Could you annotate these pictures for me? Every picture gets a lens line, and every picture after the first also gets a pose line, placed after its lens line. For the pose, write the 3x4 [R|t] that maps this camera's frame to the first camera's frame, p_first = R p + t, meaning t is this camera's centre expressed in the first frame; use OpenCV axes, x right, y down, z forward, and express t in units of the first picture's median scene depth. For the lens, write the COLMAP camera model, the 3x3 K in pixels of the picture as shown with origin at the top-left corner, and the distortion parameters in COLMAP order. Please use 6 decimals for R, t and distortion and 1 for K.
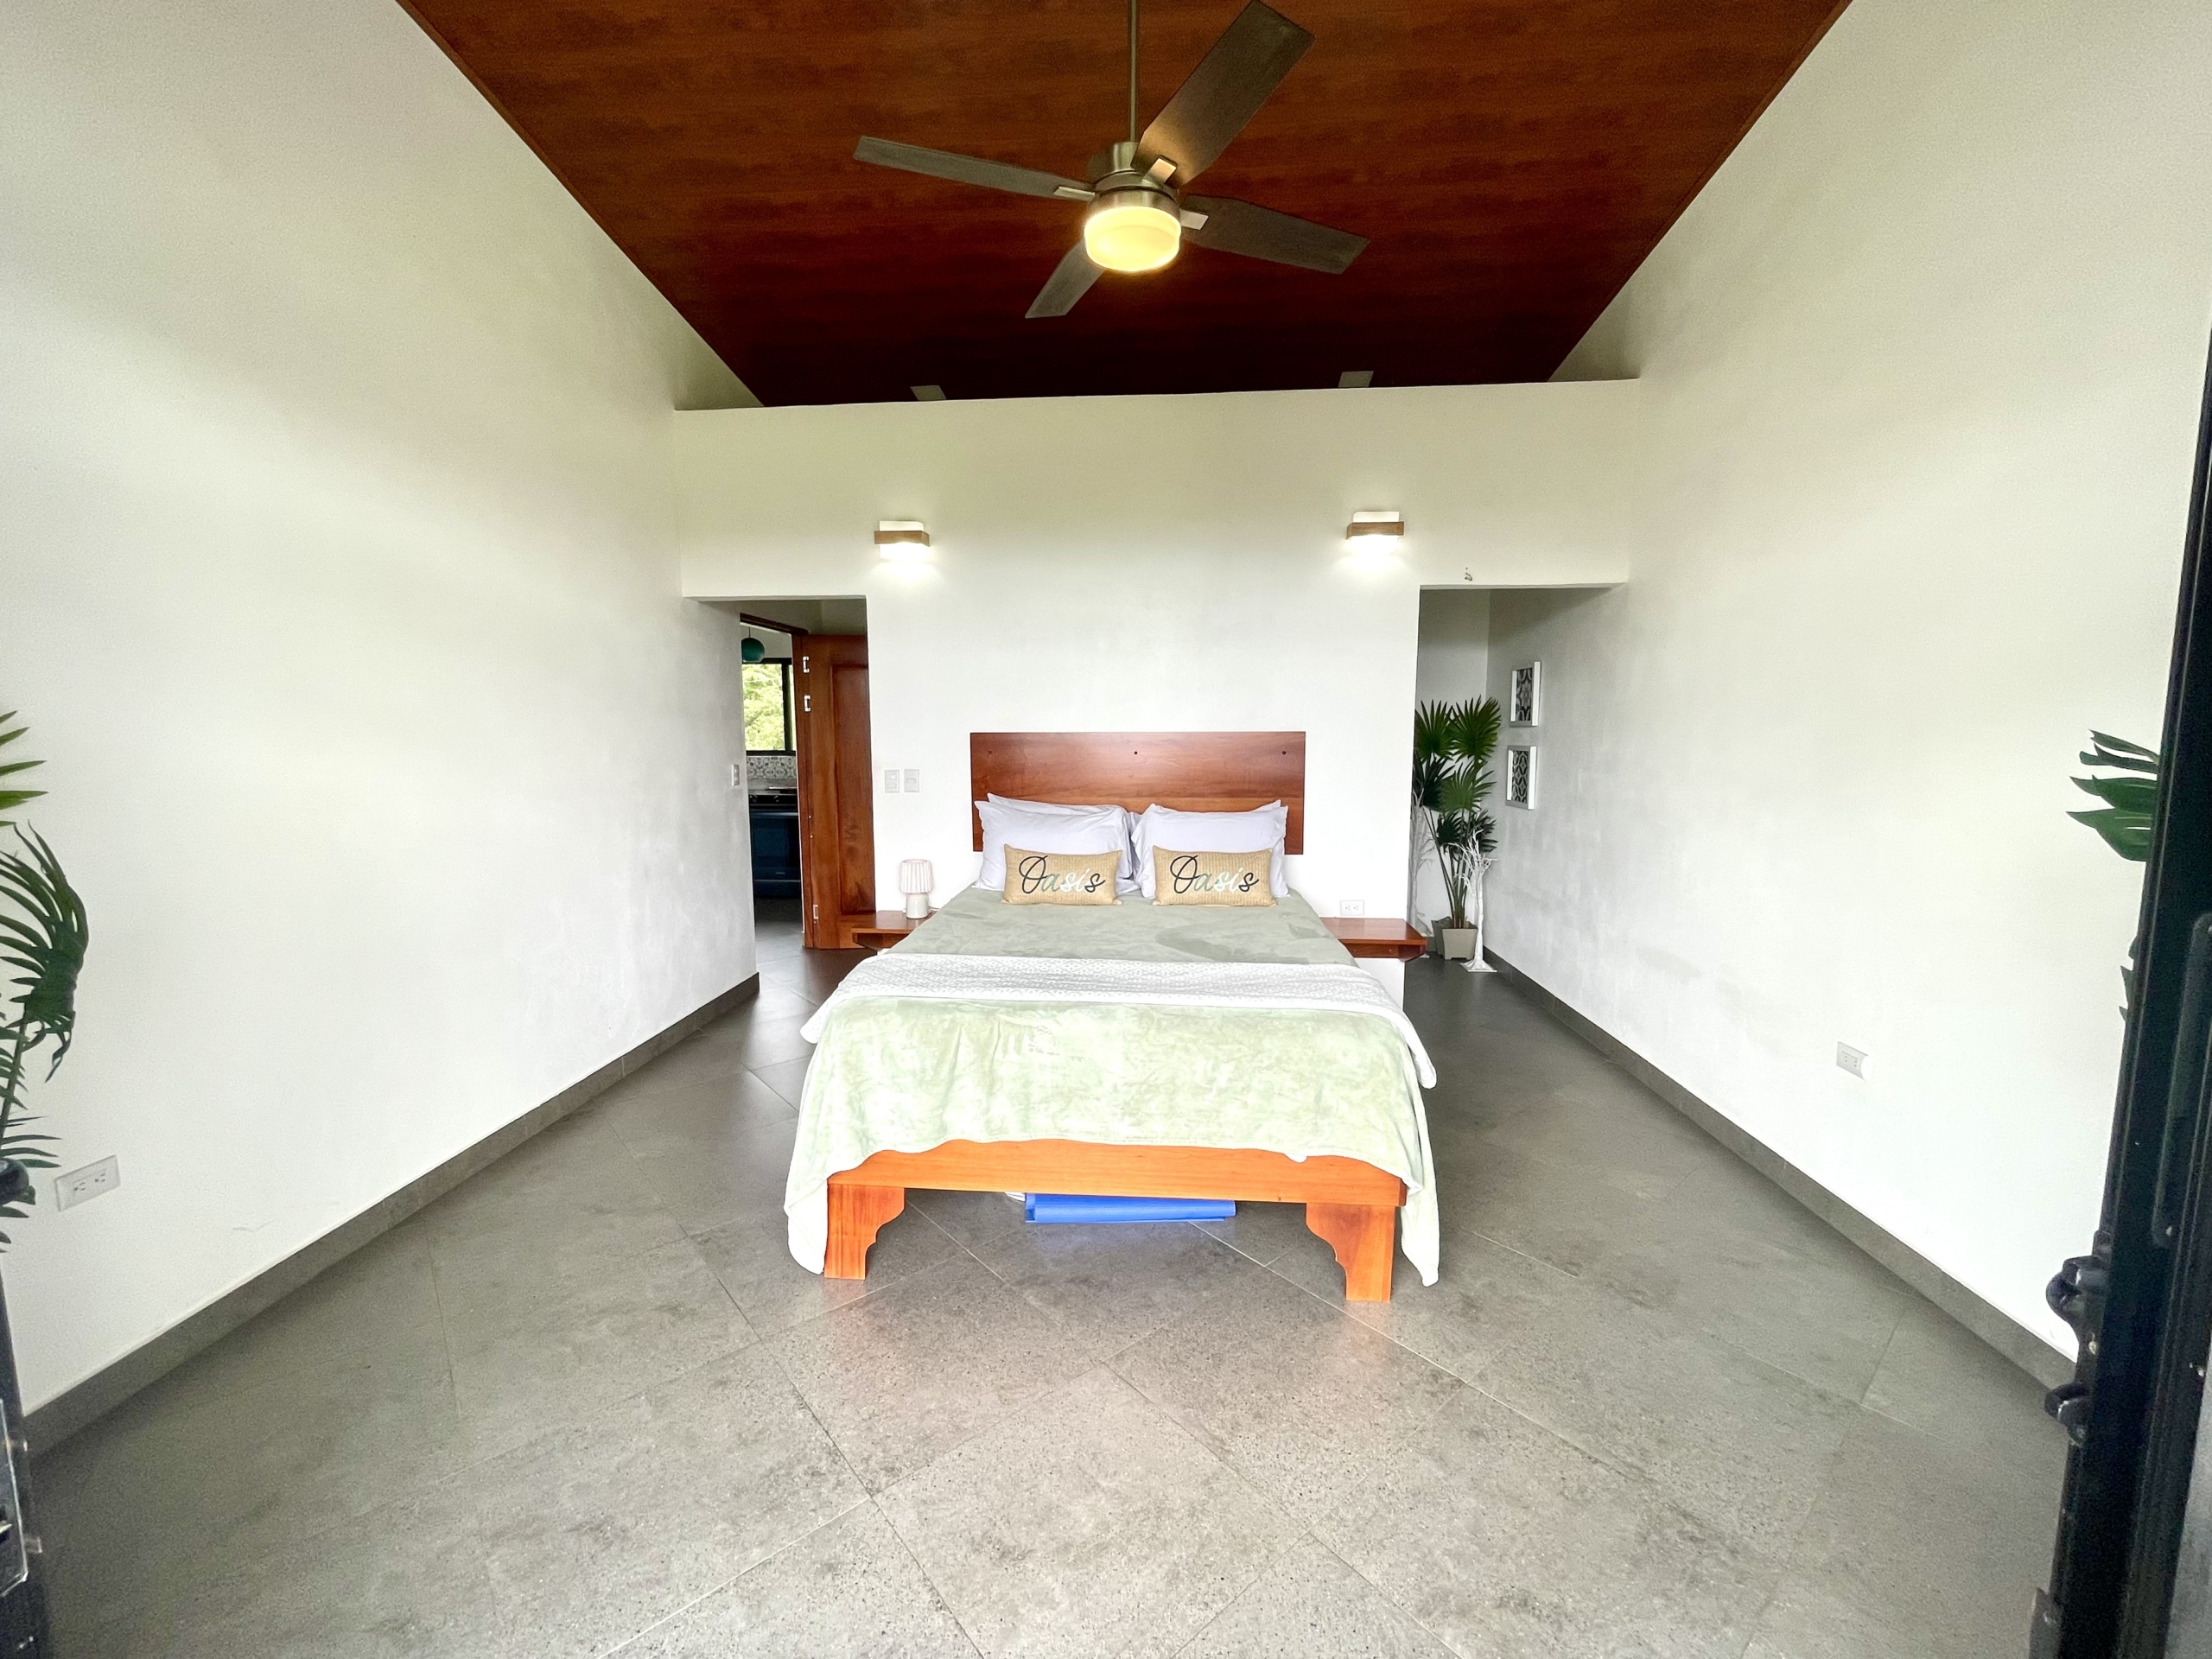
lens RADIAL K [[903.9, 0, 1099.5], [0, 903.9, 835.1], [0, 0, 1]] dist [-0.000432, 0.000133]
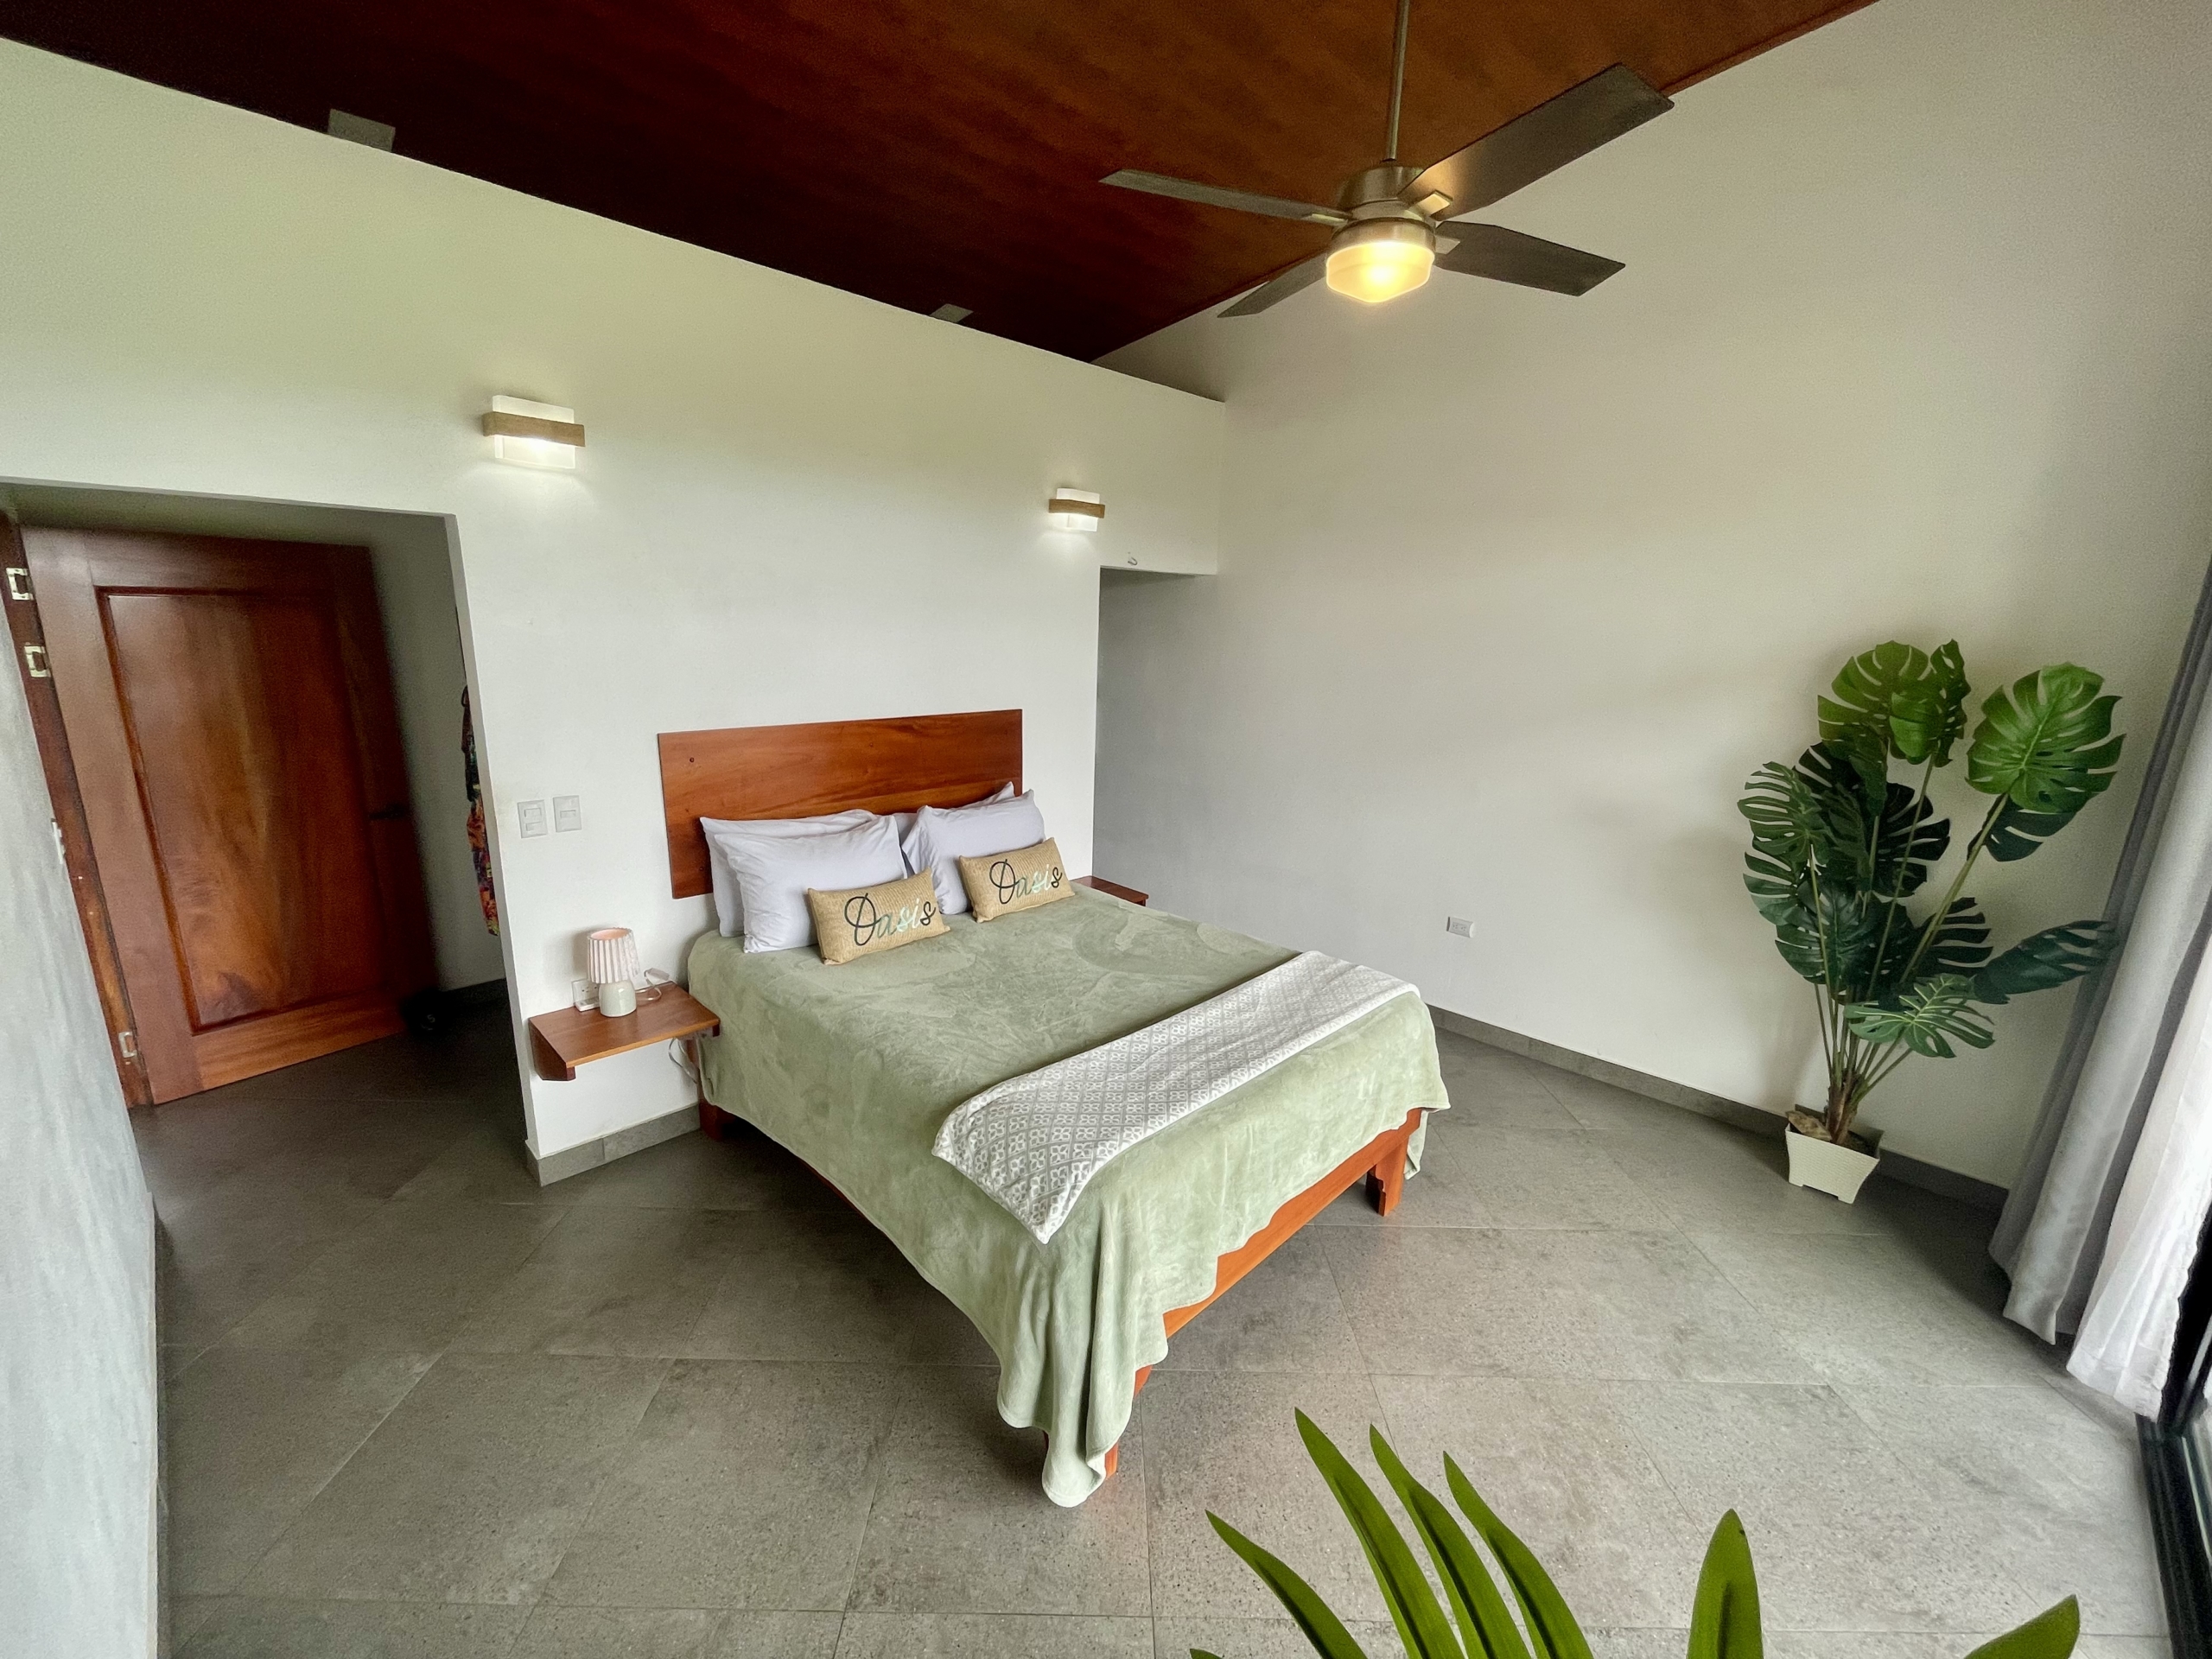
lens RADIAL K [[893.0, 0, 1101.6], [0, 893.0, 831.1], [0, 0, 1]] dist [0.002720, 0.000384]
pose [[0.643865, -0.160989, 0.748011, -0.479289], [0.061855, 0.985366, 0.158830, -0.136706], [-0.762635, -0.055997, 0.644401, 0.306851]]
